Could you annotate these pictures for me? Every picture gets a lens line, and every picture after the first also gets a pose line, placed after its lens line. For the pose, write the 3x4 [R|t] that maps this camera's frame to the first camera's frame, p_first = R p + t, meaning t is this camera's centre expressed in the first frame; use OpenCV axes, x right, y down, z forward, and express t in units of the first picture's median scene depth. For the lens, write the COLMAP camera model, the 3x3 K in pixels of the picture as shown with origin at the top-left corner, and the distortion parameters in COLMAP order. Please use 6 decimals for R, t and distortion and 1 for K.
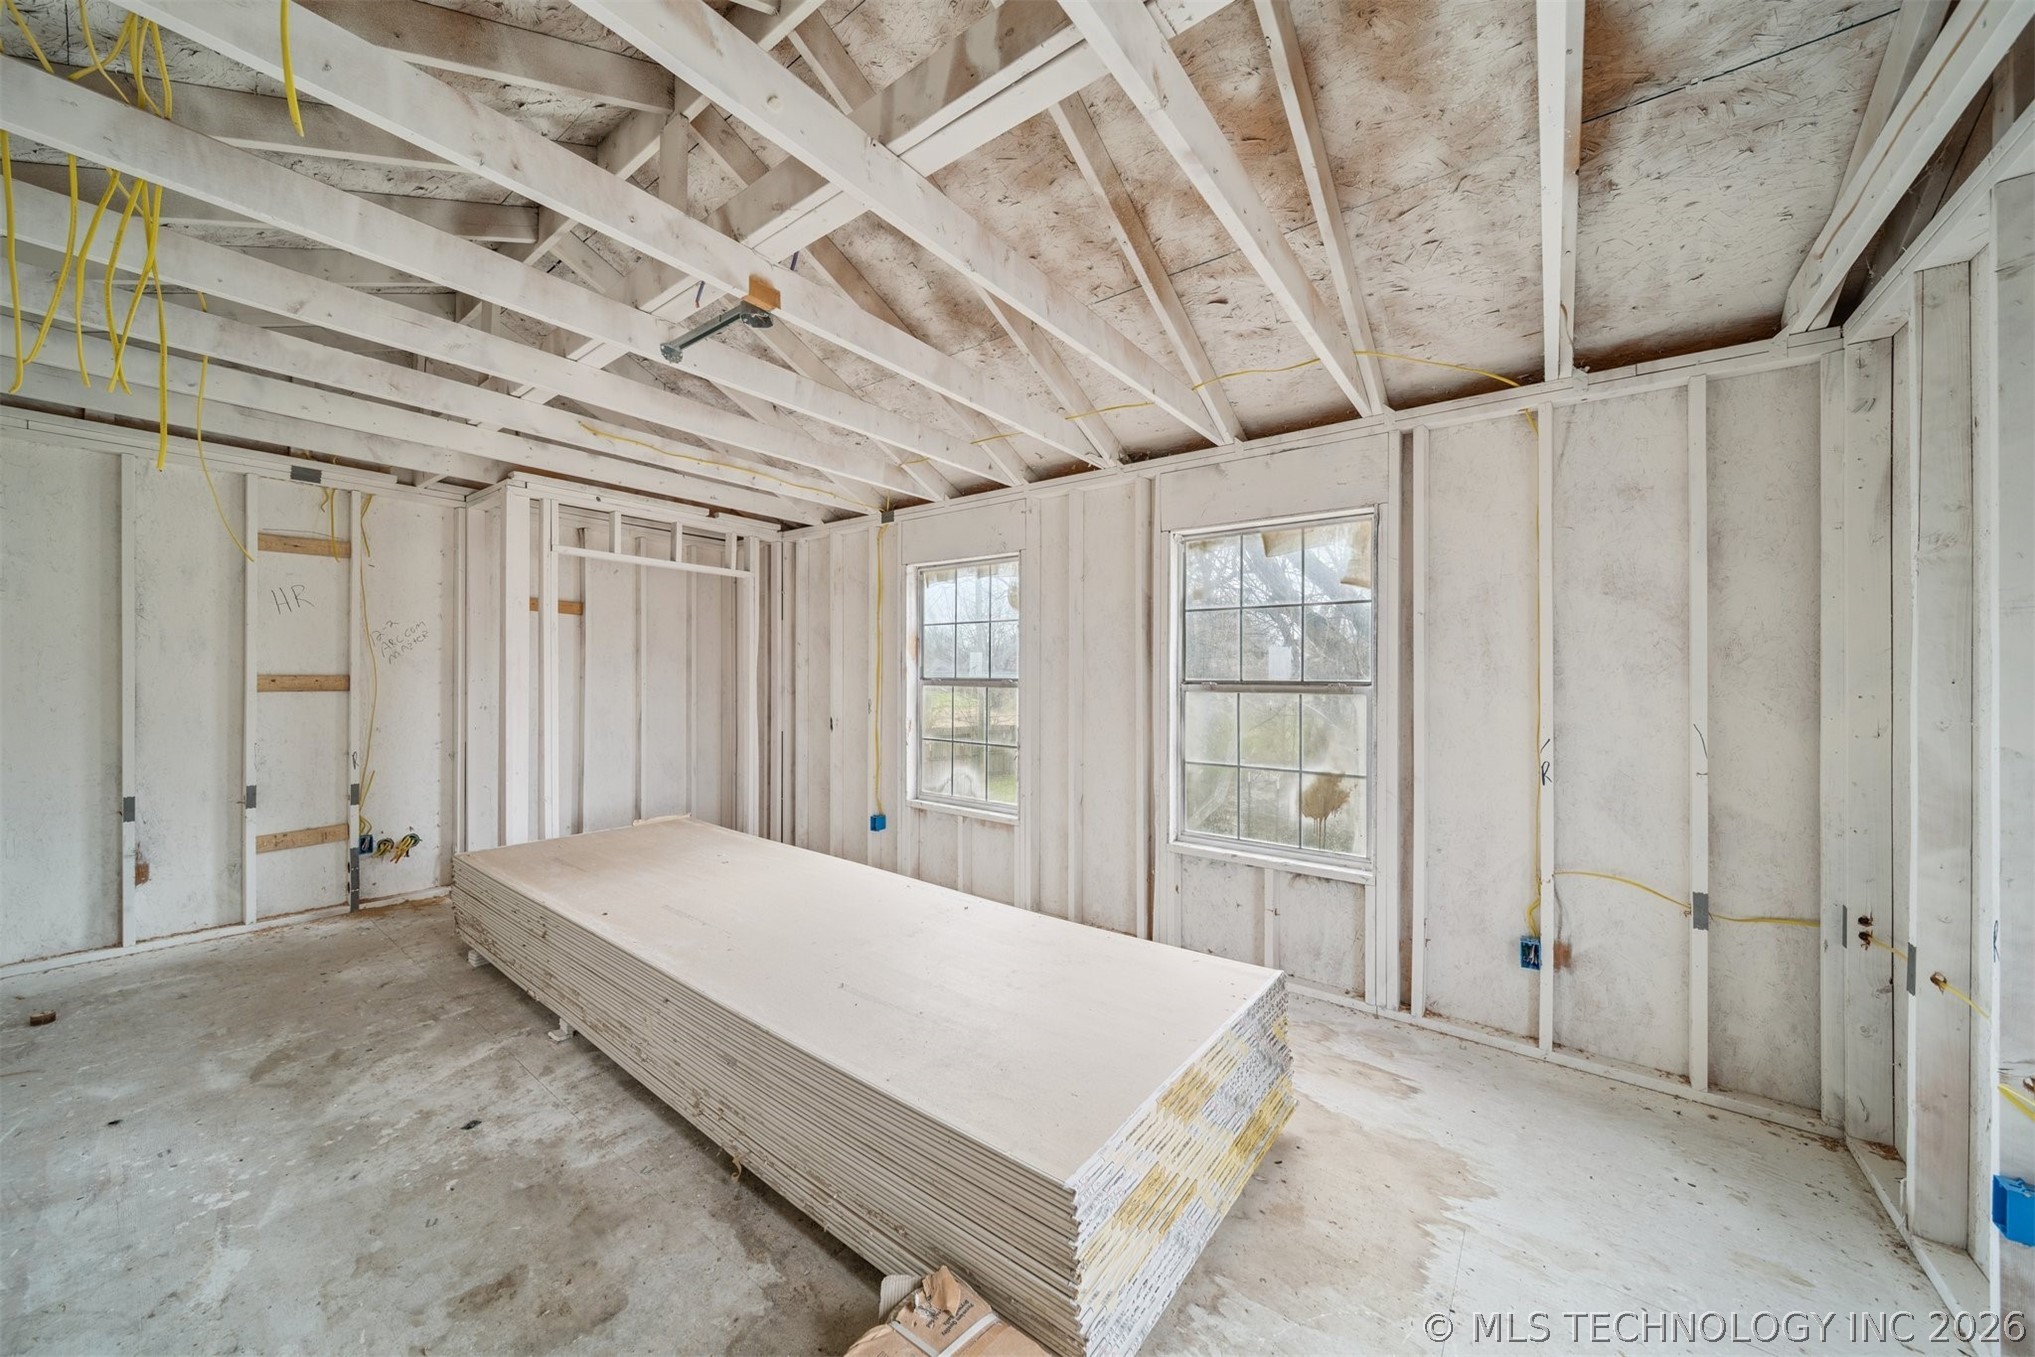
lens RADIAL K [[718.0, 0, 998.0], [0, 718.0, 673.5], [0, 0, 1]] dist [0.000140, 0.000080]
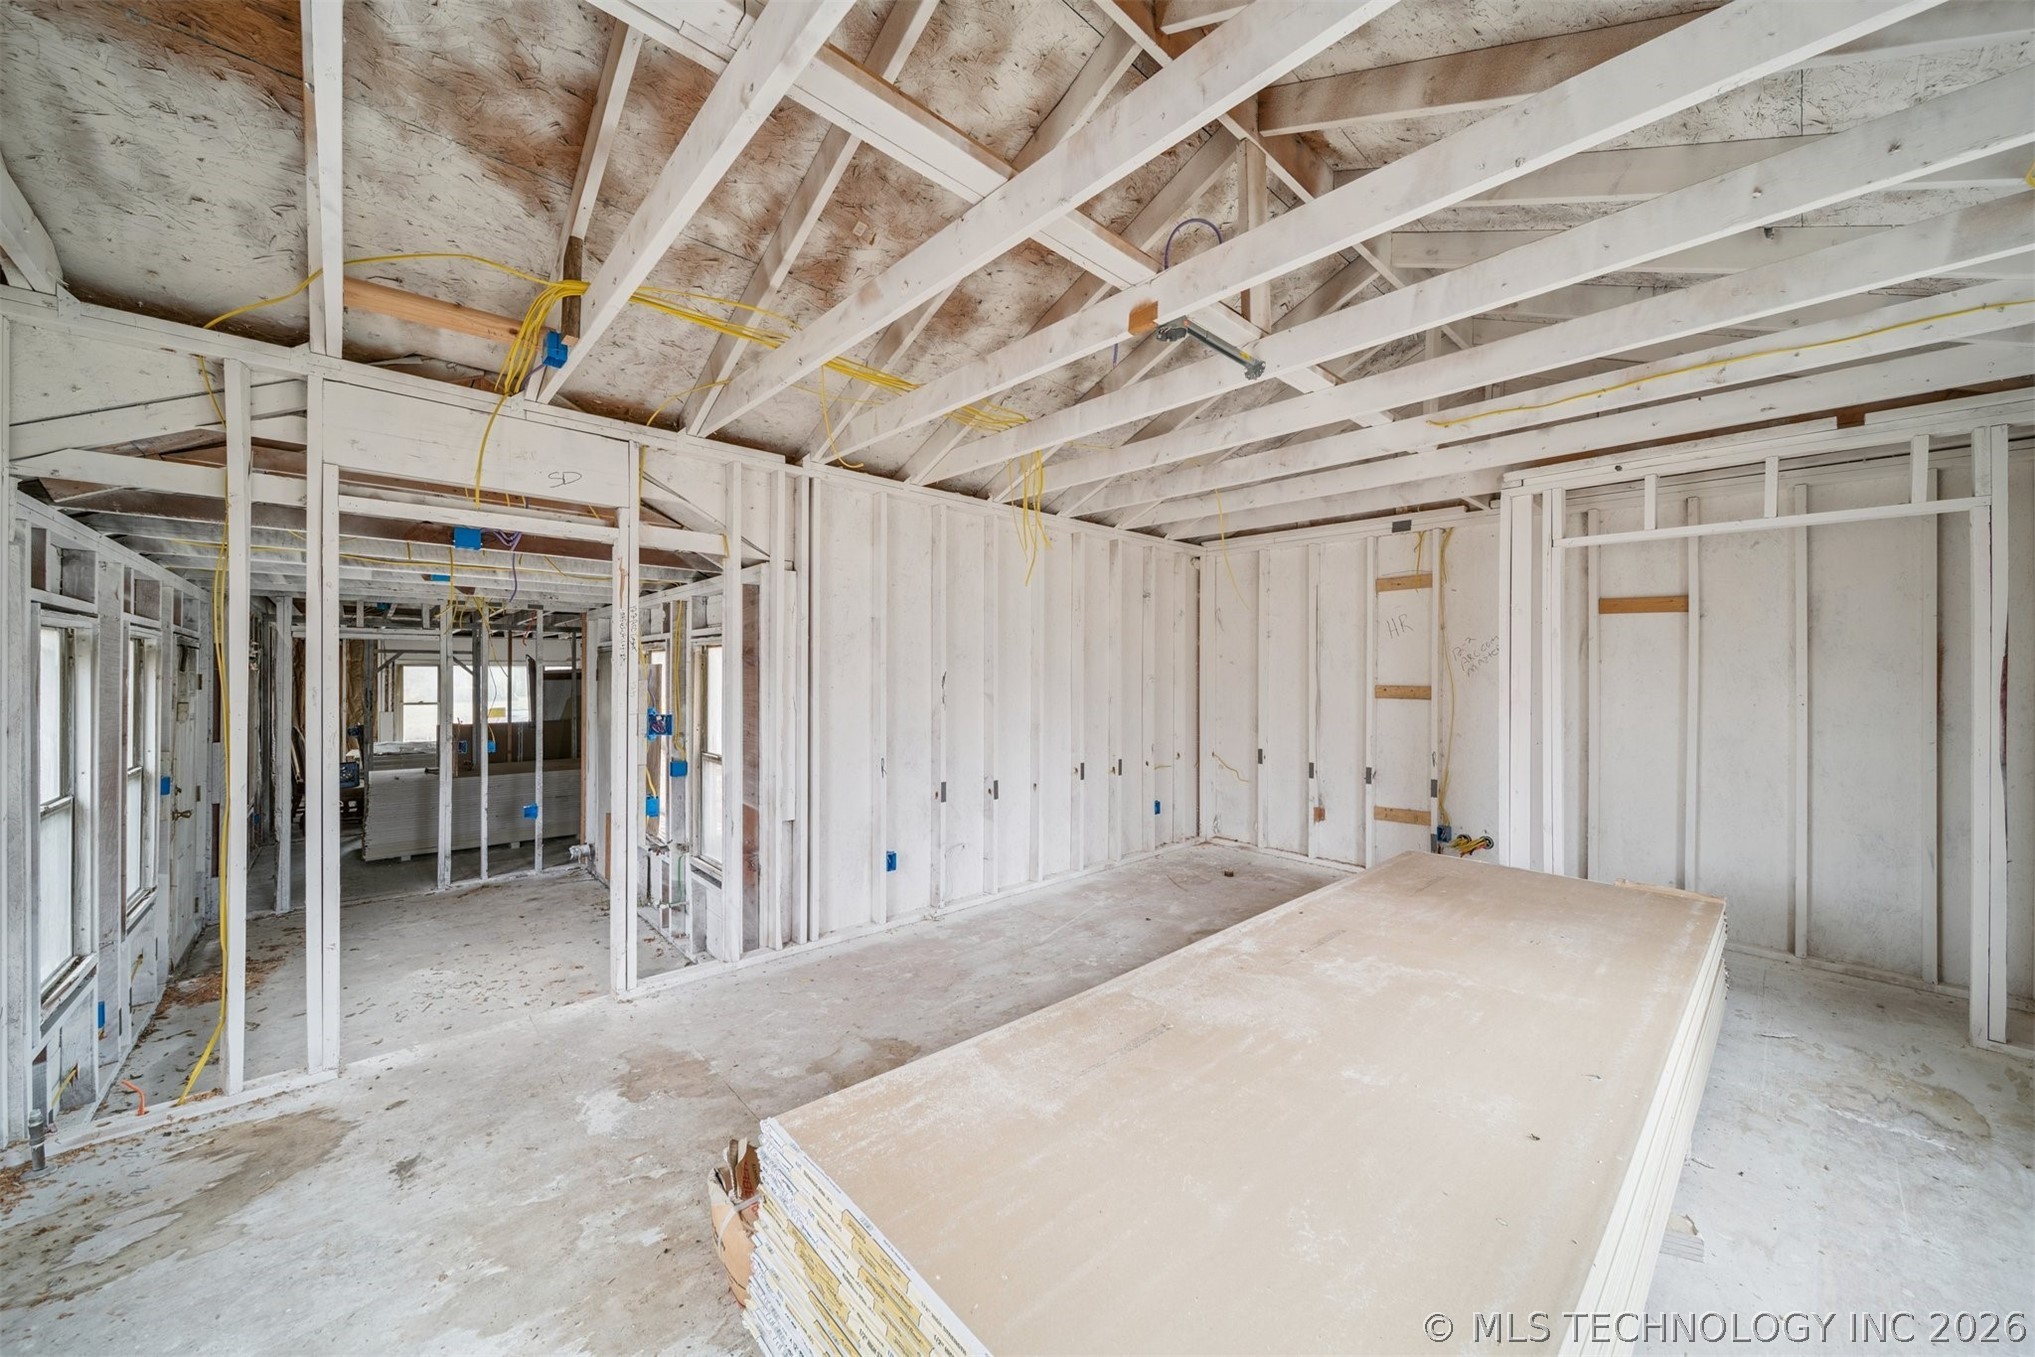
lens RADIAL K [[718.0, 0, 998.0], [0, 718.0, 673.5], [0, 0, 1]] dist [0.000140, 0.000080]
pose [[-0.175726, -0.011261, -0.984375, 0.390023], [-0.013572, 0.999867, -0.009016, 0.001794], [0.984346, 0.011775, -0.175856, 0.519545]]
